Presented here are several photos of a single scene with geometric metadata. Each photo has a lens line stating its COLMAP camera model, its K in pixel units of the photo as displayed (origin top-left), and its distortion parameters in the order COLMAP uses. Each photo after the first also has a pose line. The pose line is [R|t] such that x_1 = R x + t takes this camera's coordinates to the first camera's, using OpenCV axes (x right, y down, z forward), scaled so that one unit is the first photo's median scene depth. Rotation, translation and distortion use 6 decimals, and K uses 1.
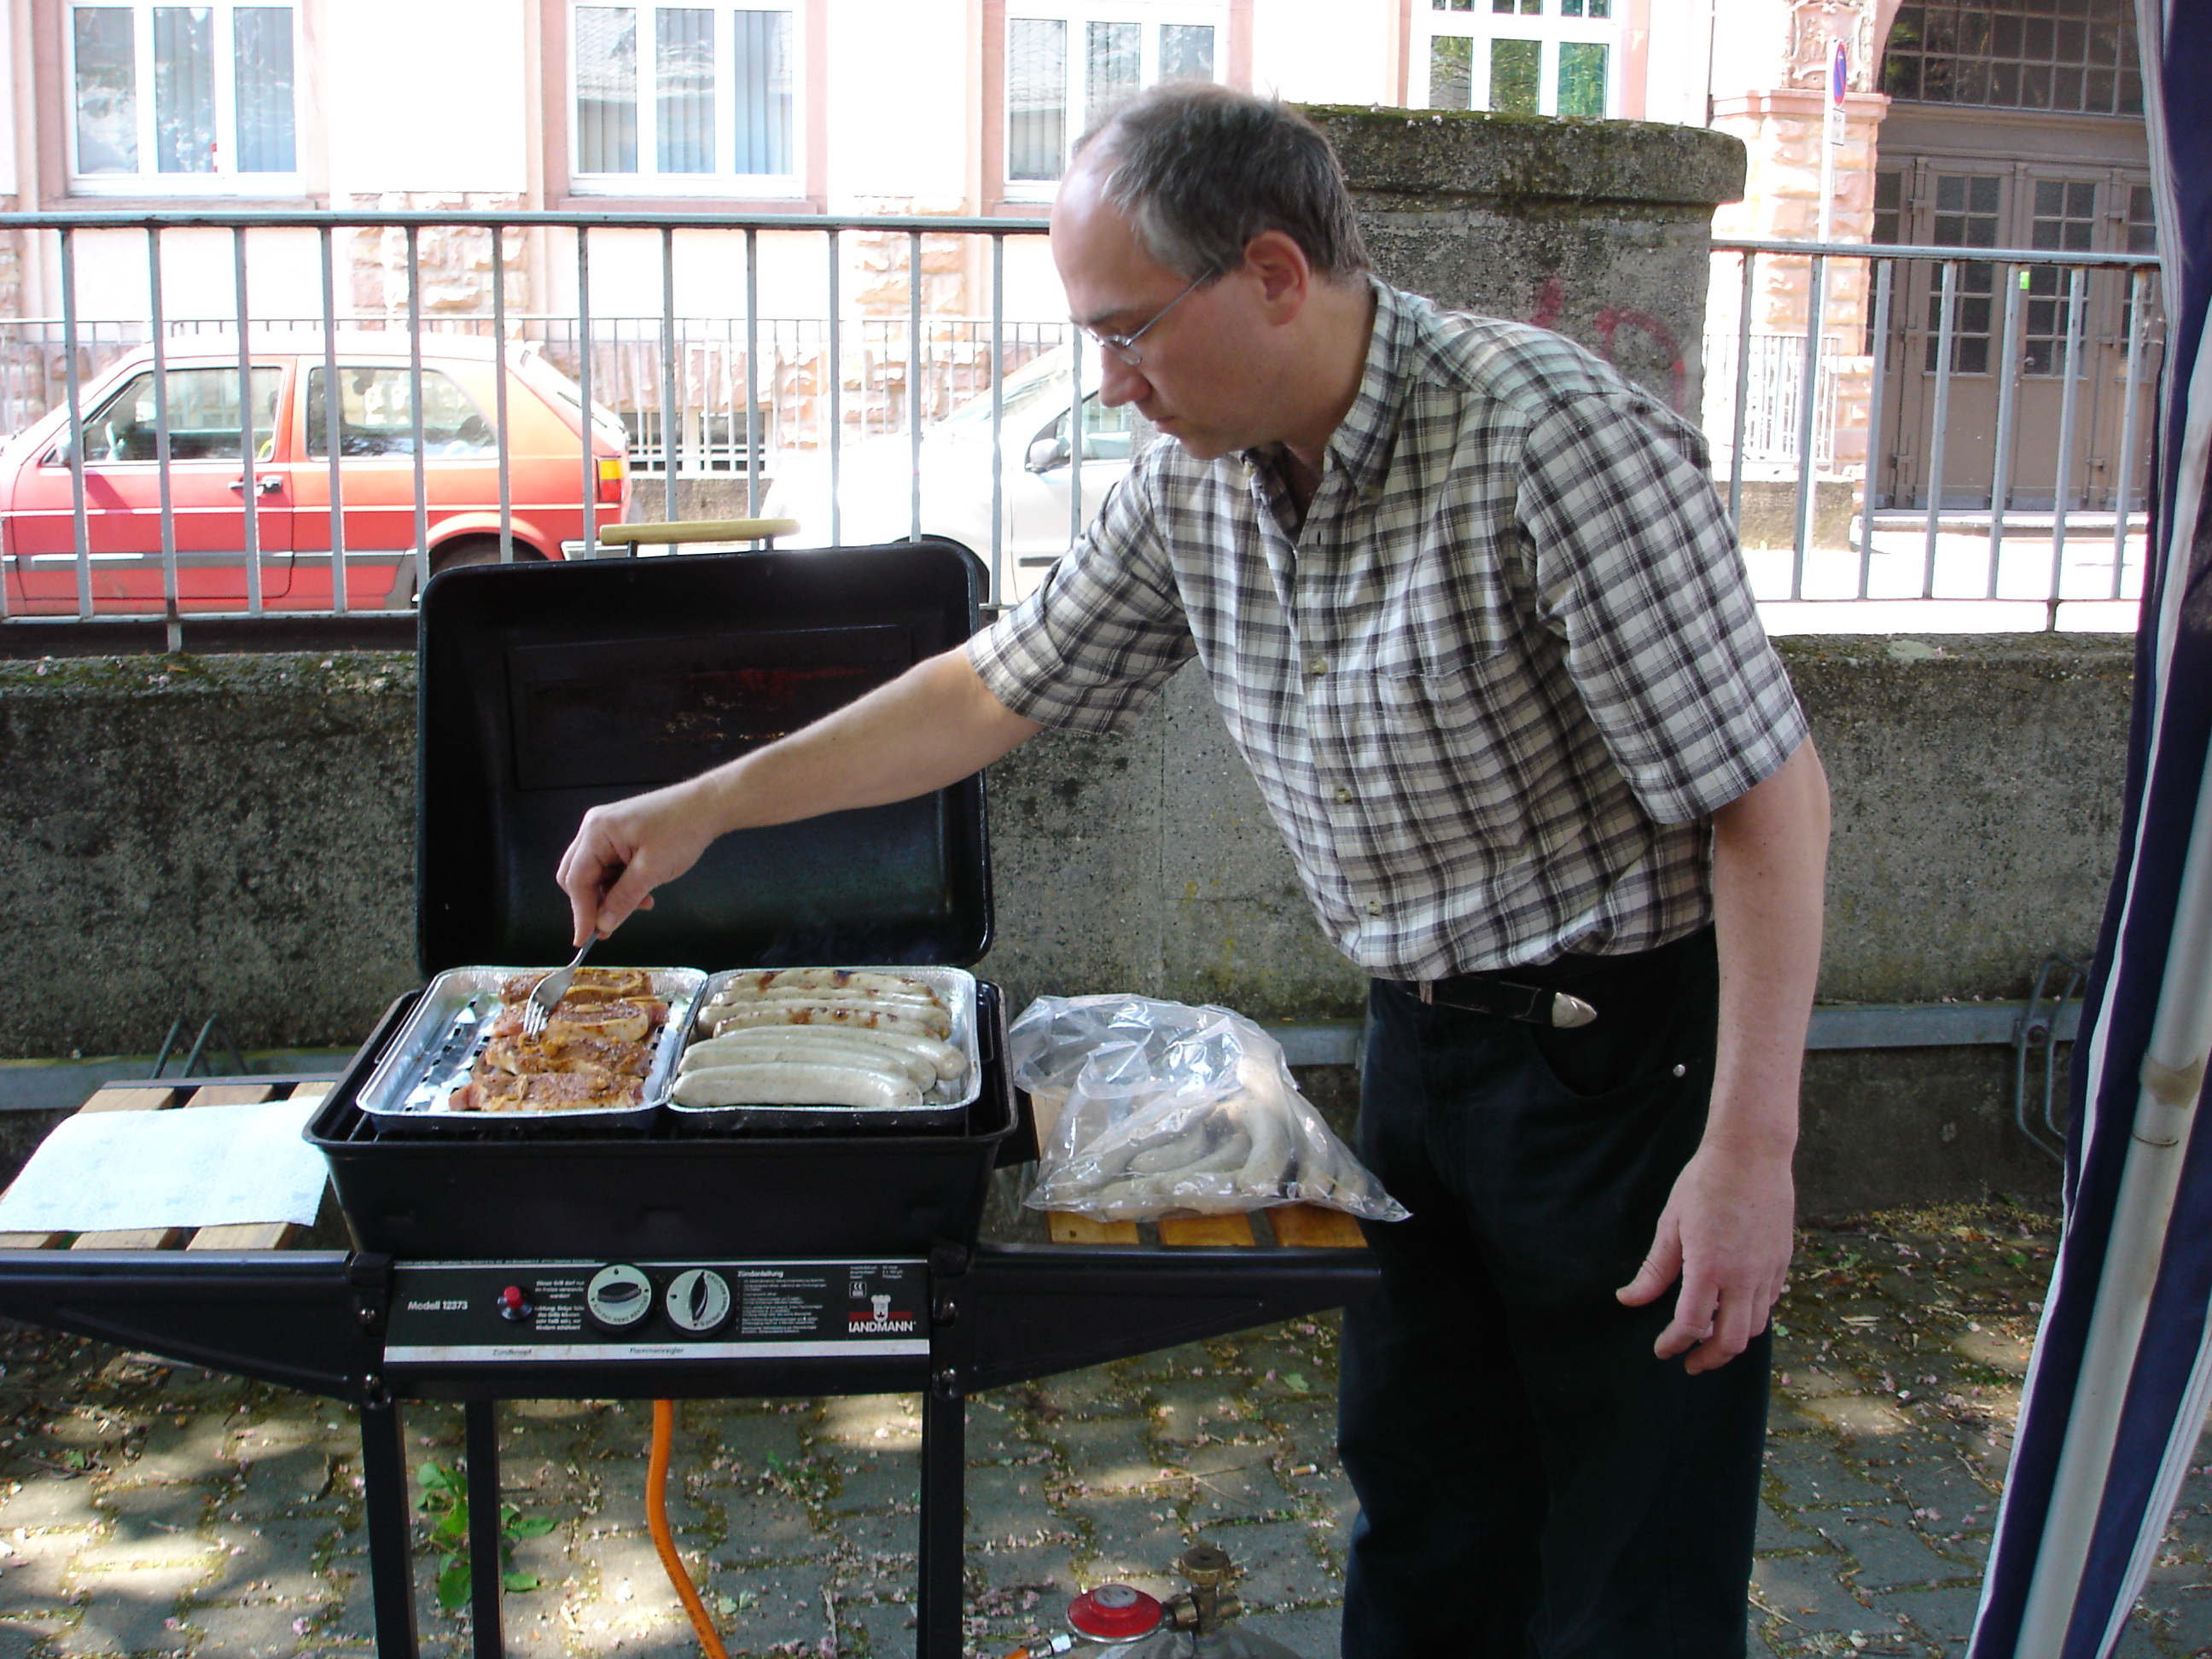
lens RADIAL K [[2479.5, 0, 1112.7], [0, 2479.5, 823.3], [0, 0, 1]] dist [-0.116088, 0.000000]
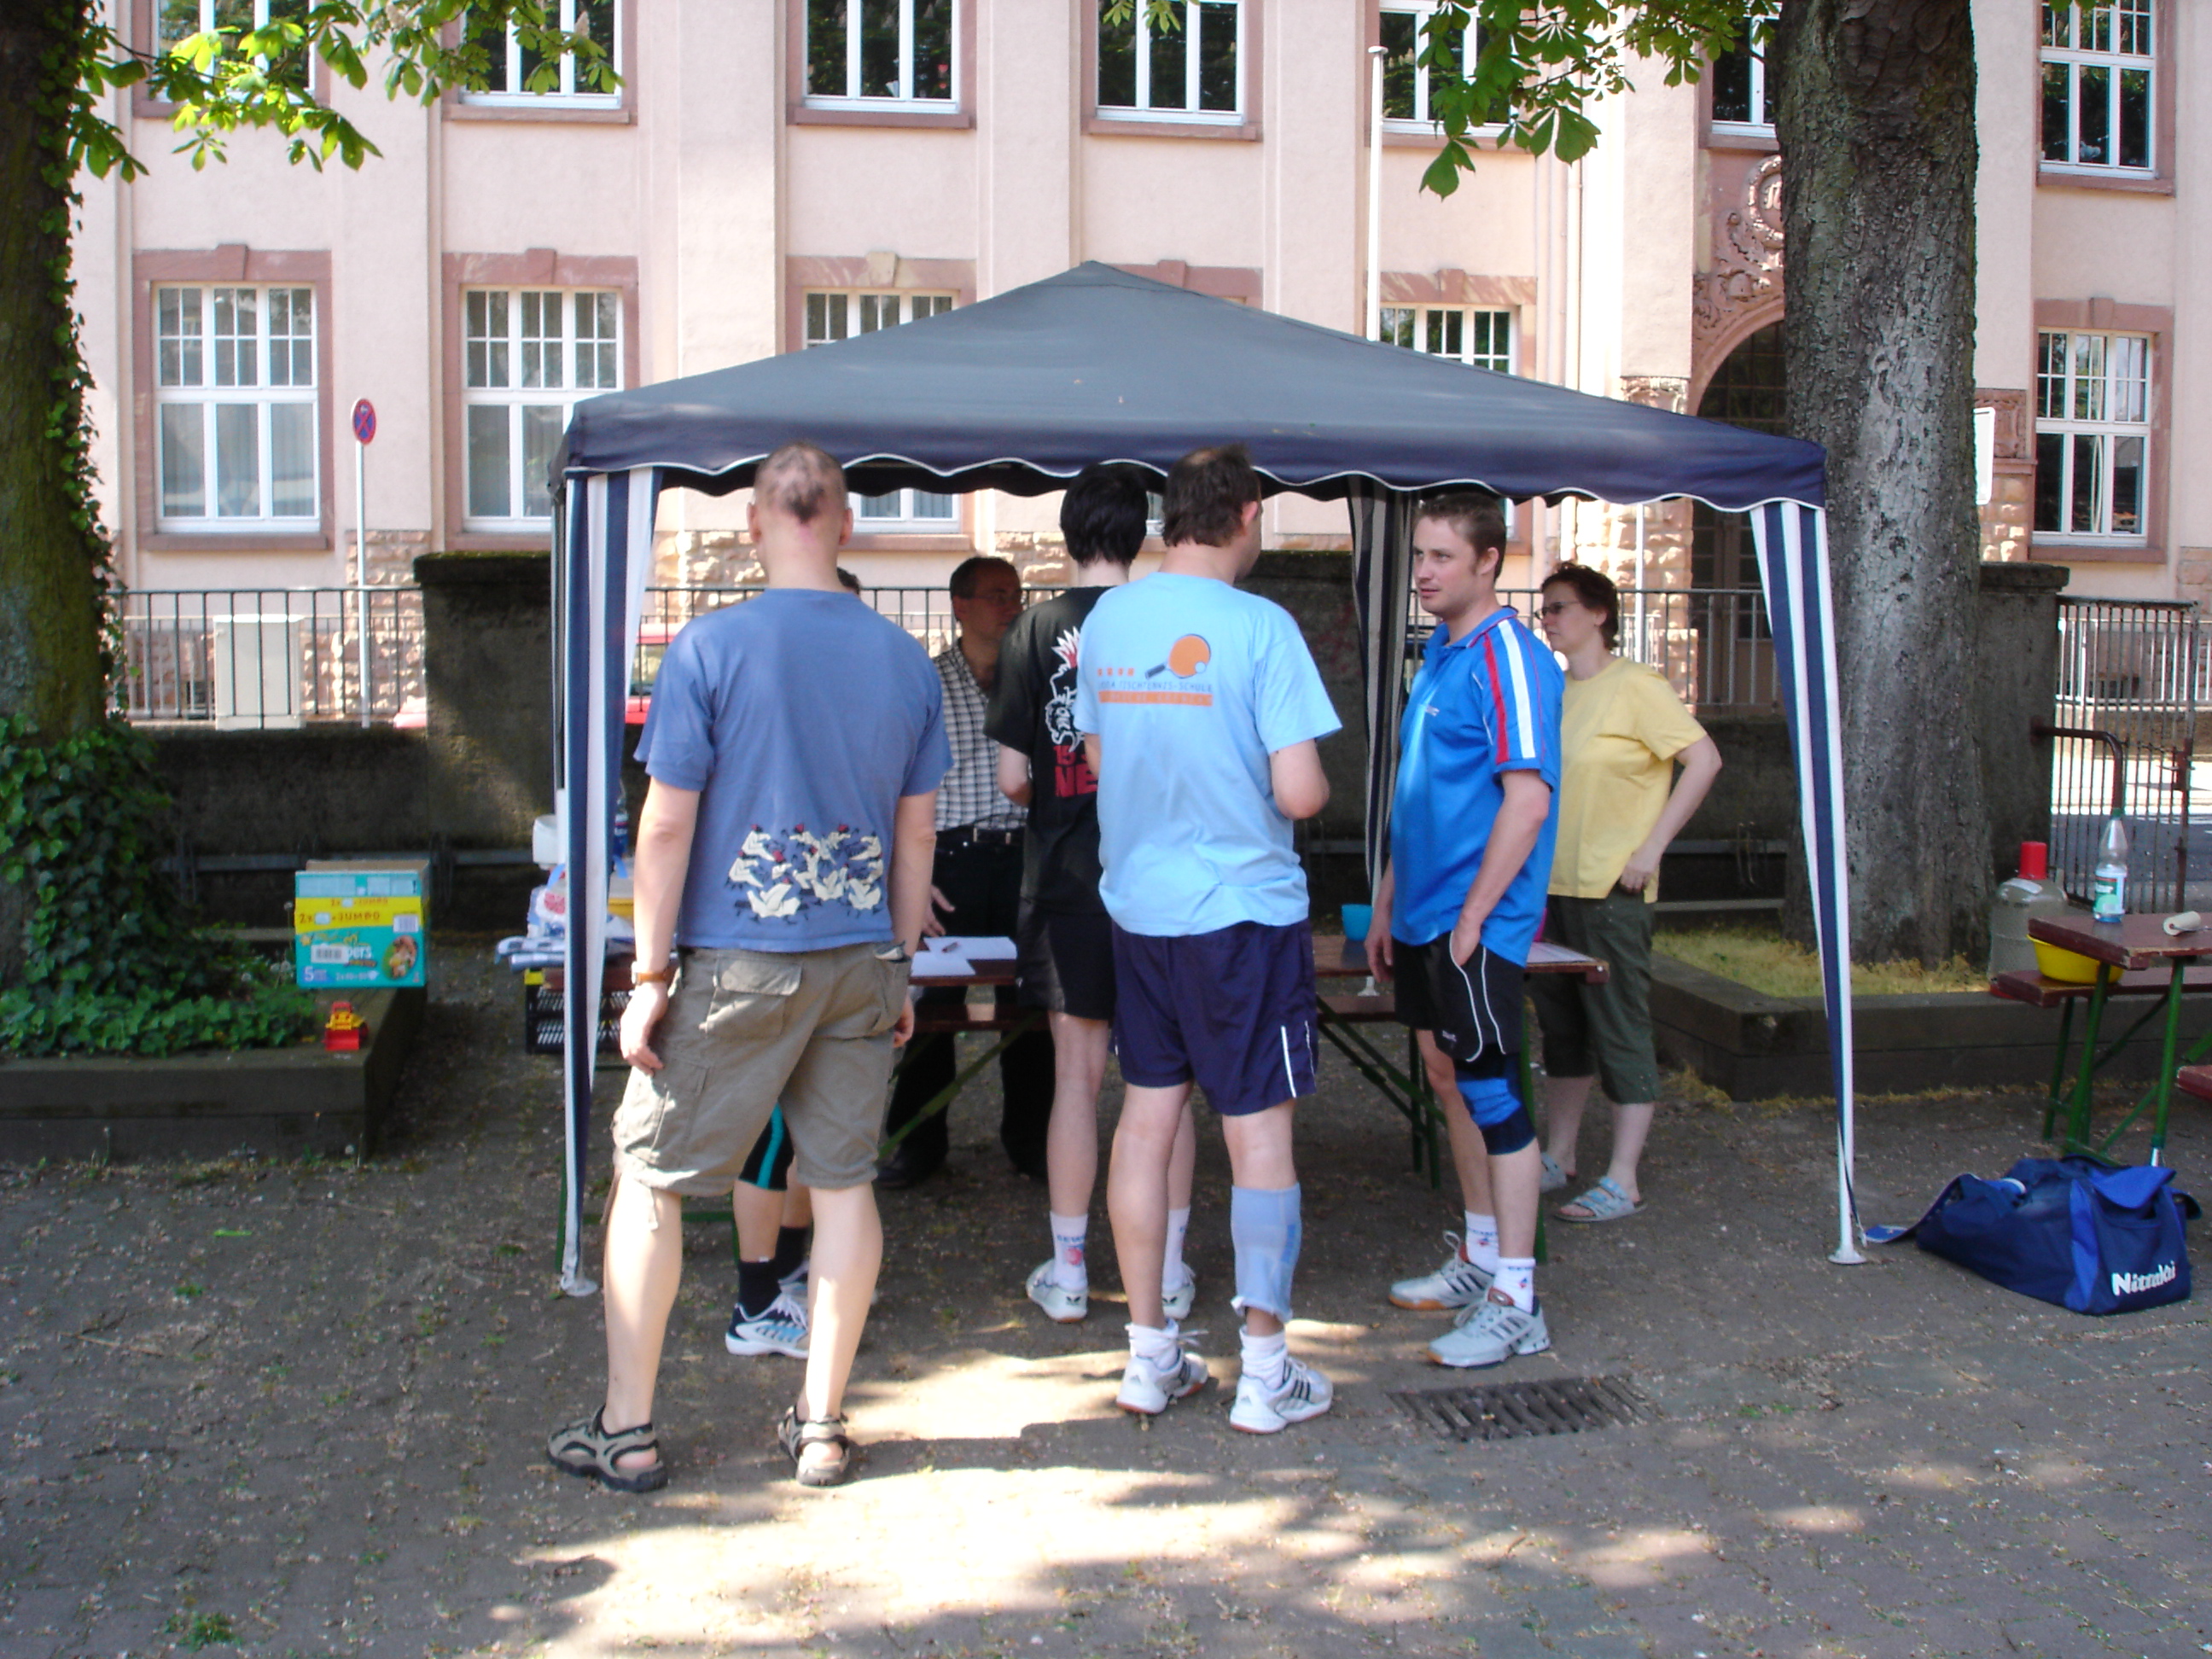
lens RADIAL K [[2479.5, 0, 1103.5], [0, 2479.5, 815.9], [0, 0, 1]] dist [-0.116088, 0.000000]
pose [[0.999868, -0.009405, -0.013246, -0.093486], [0.007786, 0.993058, -0.117369, 0.390695], [0.014258, 0.117250, 0.993000, -1.977137]]
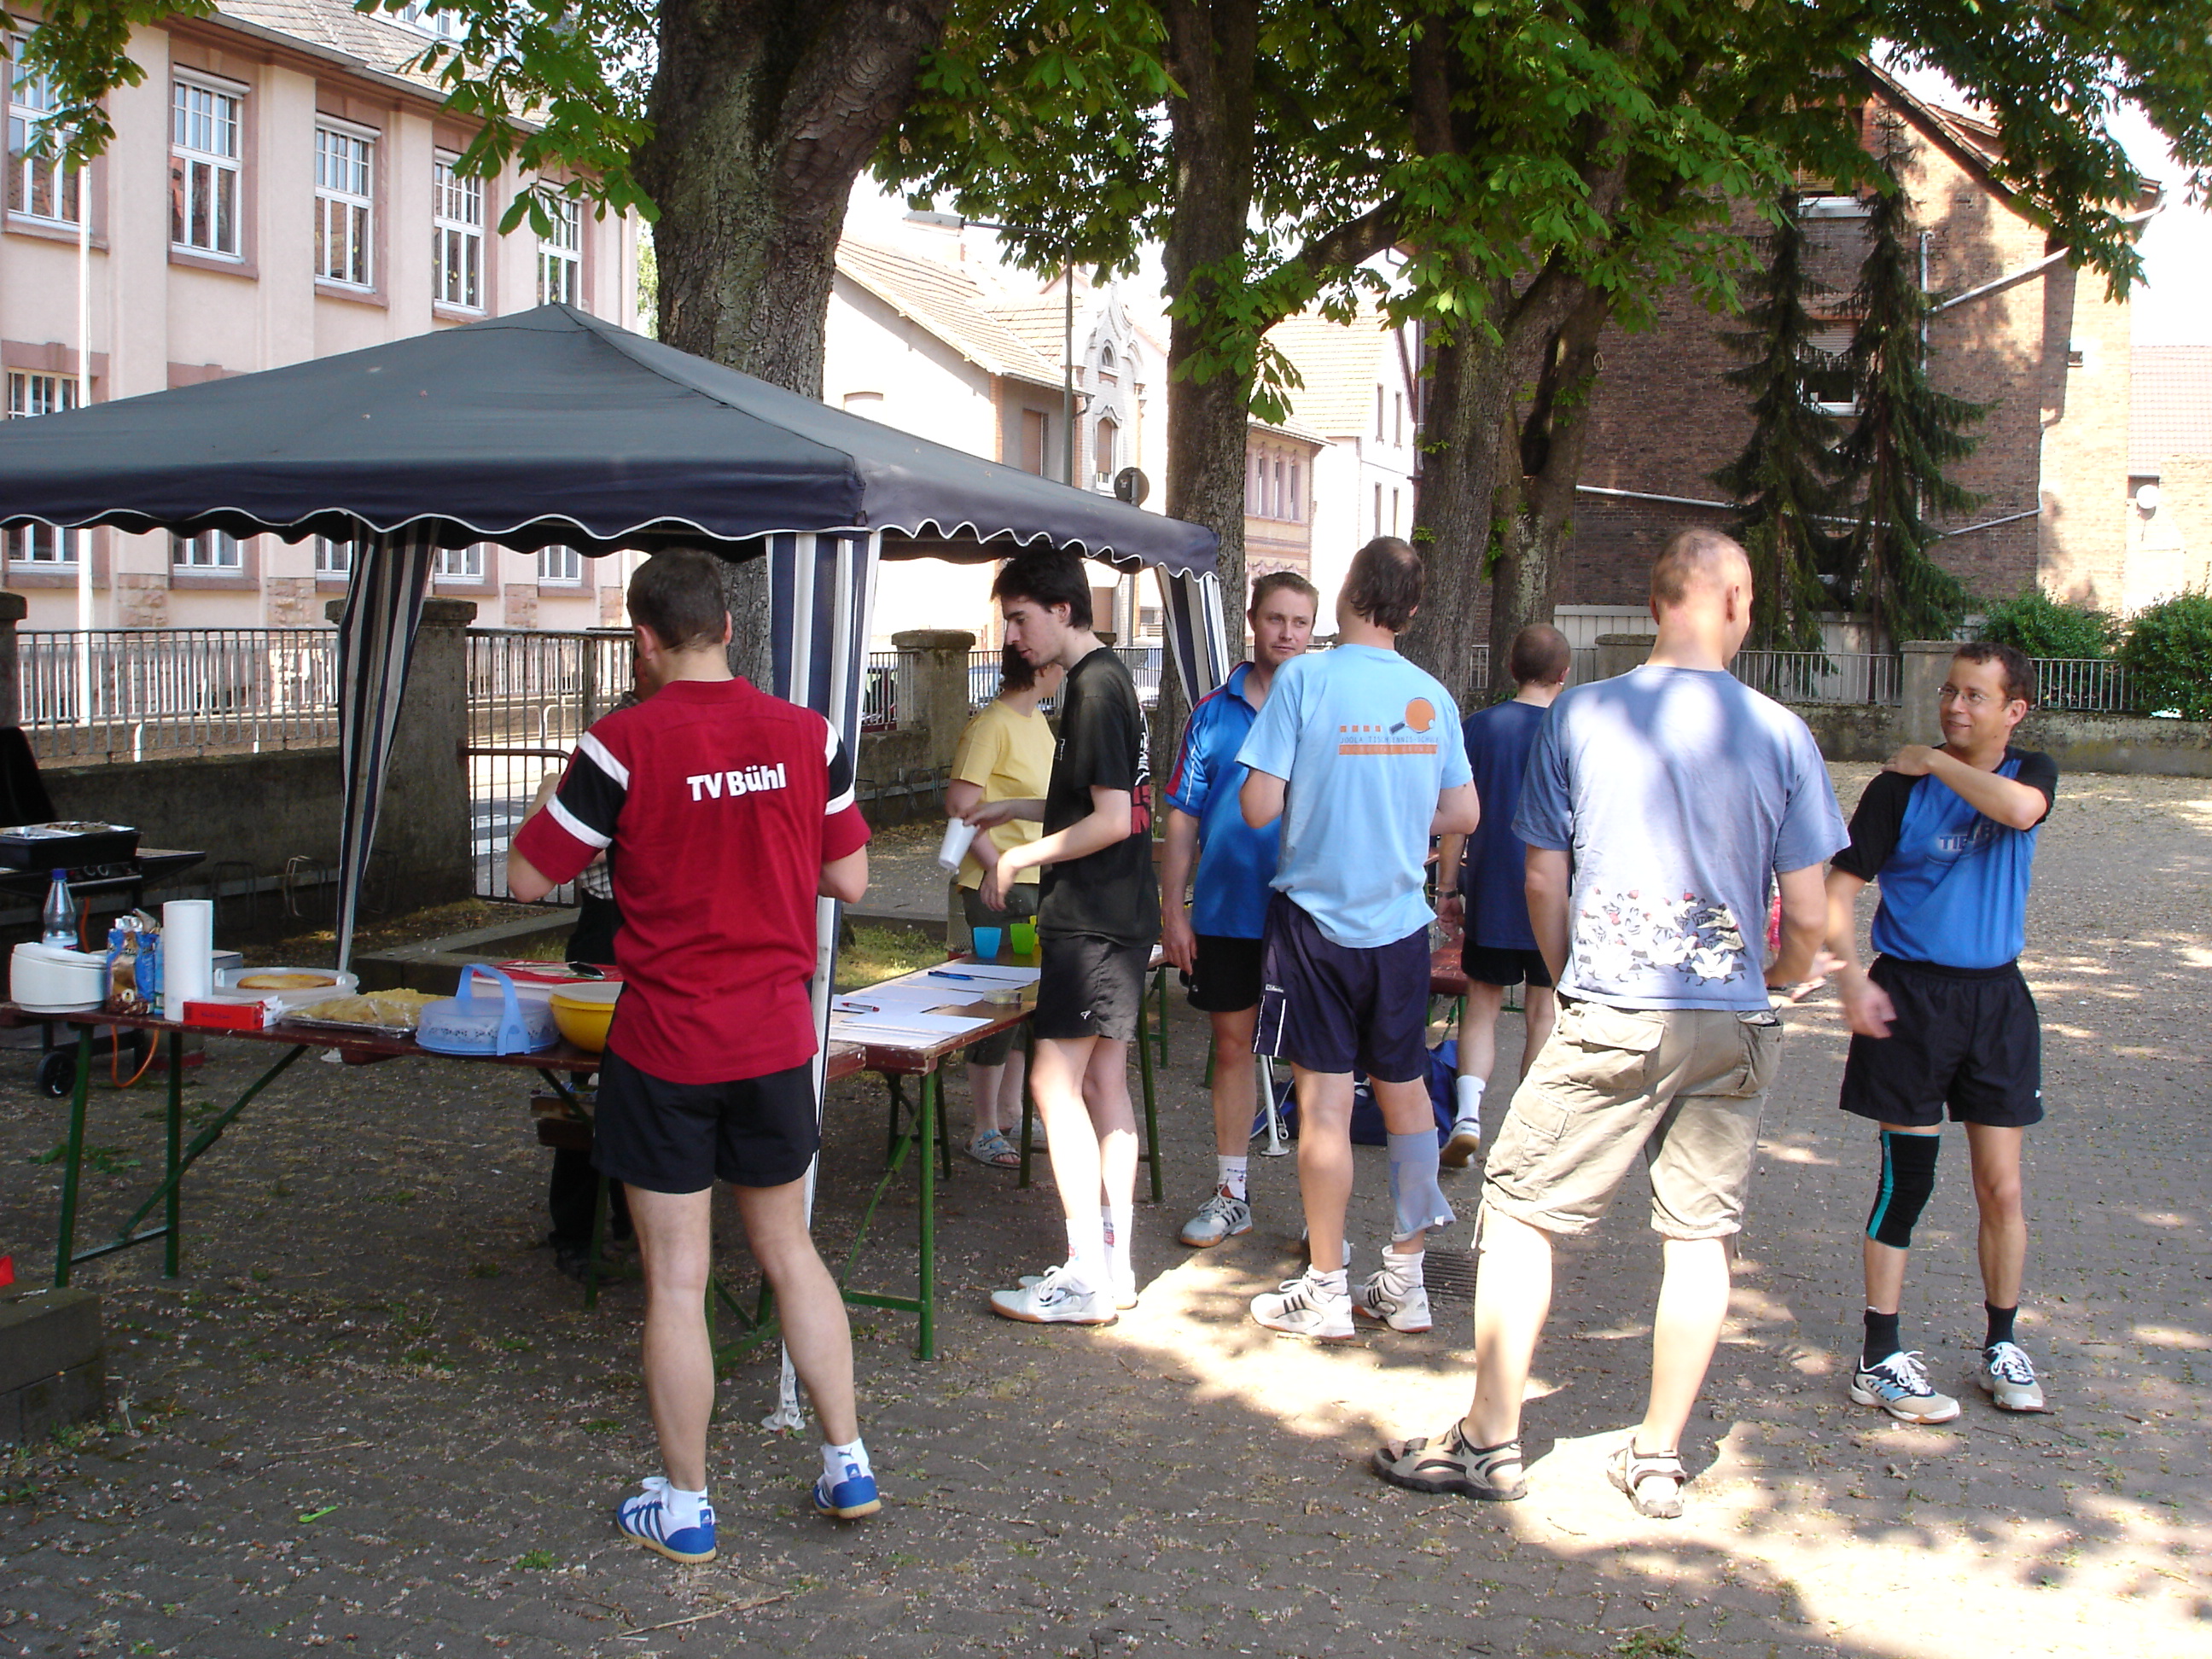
lens RADIAL K [[2479.5, 0, 1085.8], [0, 2479.5, 868.2], [0, 0, 1]] dist [-0.116088, 0.000000]
pose [[0.509262, -0.094798, 0.855375, -1.451725], [0.174580, 0.984629, 0.005183, 0.221250], [-0.842718, 0.146692, 0.517984, -1.376851]]
